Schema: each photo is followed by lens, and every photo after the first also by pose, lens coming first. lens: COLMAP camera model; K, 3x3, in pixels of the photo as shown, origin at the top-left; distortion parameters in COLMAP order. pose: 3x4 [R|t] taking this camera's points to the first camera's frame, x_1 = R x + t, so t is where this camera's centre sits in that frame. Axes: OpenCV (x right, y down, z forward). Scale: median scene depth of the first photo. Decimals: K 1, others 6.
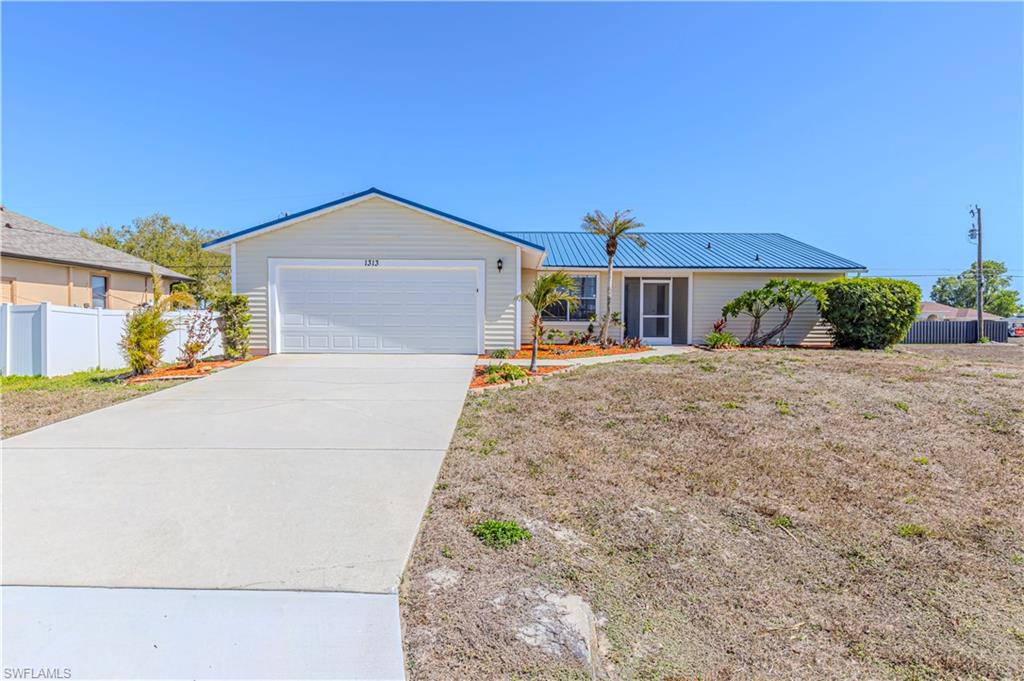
lens RADIAL K [[583.7, 0, 512.0], [0, 583.7, 340.5], [0, 0, 1]] dist [0.021106, 0.000083]
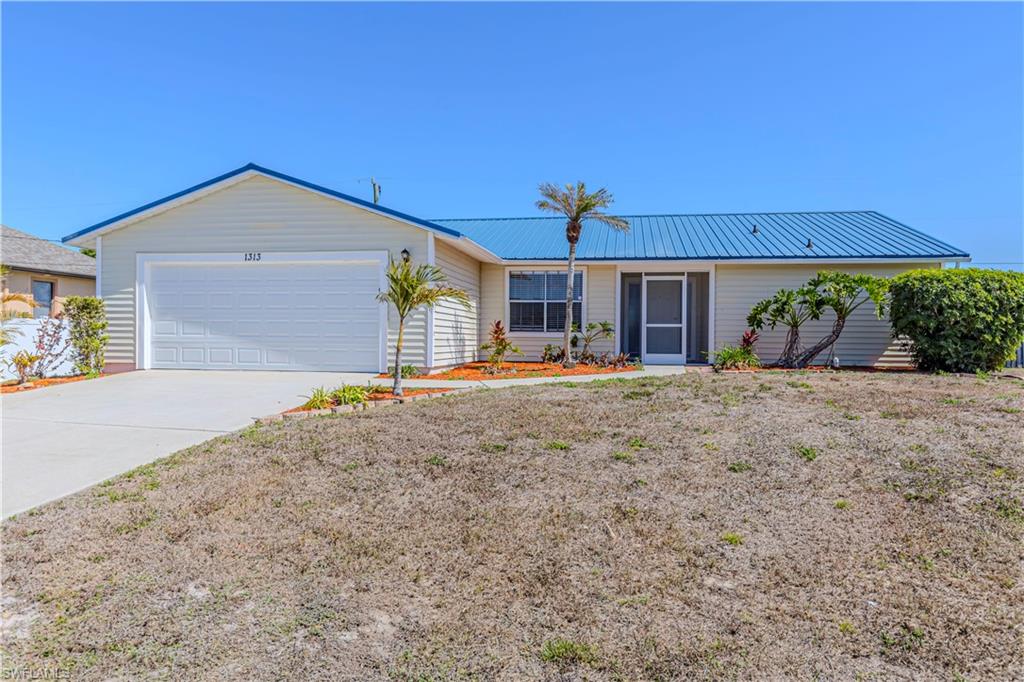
lens RADIAL K [[727.5, 0, 512.0], [0, 727.5, 341.0], [0, 0, 1]] dist [0.004330, -0.000824]
pose [[0.984386, 0.003587, -0.175986, 0.251174], [-0.008643, 0.999571, -0.027970, 0.006234], [0.175810, 0.029055, 0.983995, 0.075637]]
